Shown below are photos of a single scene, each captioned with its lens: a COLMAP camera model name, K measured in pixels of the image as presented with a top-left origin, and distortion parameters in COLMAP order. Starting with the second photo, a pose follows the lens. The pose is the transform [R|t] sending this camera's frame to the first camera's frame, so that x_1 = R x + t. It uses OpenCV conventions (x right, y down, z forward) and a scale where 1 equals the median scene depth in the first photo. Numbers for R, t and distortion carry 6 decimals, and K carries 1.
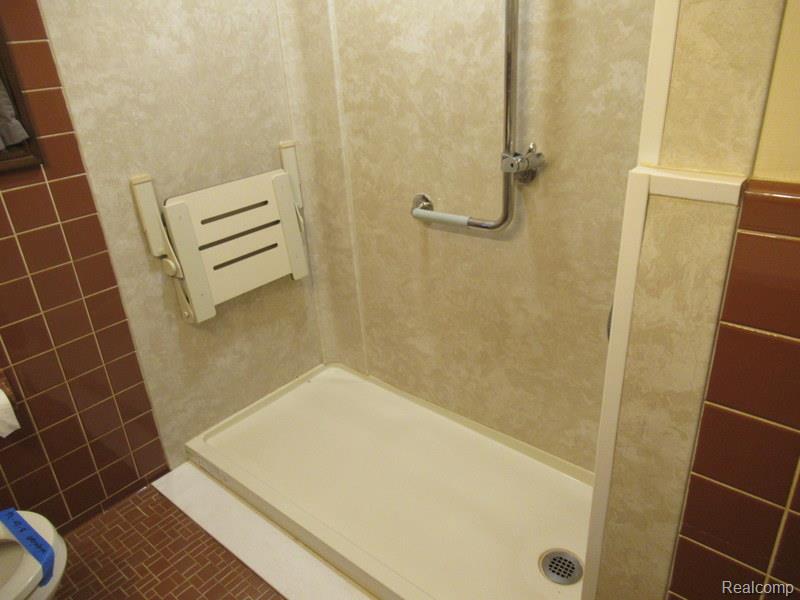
lens RADIAL K [[593.6, 0, 400.8], [0, 593.6, 302.5], [0, 0, 1]] dist [-0.004031, -0.000279]
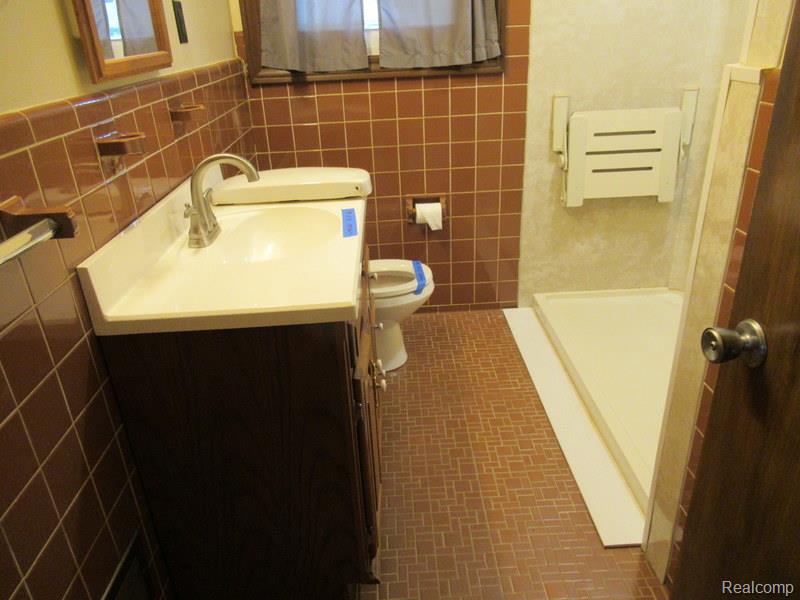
lens RADIAL K [[593.6, 0, 398.7], [0, 593.6, 298.9], [0, 0, 1]] dist [-0.004031, -0.000279]
pose [[0.668580, 0.336501, -0.663151, 0.392034], [-0.314329, 0.936060, 0.158080, 0.143521], [0.673943, 0.102759, 0.731602, -0.253507]]
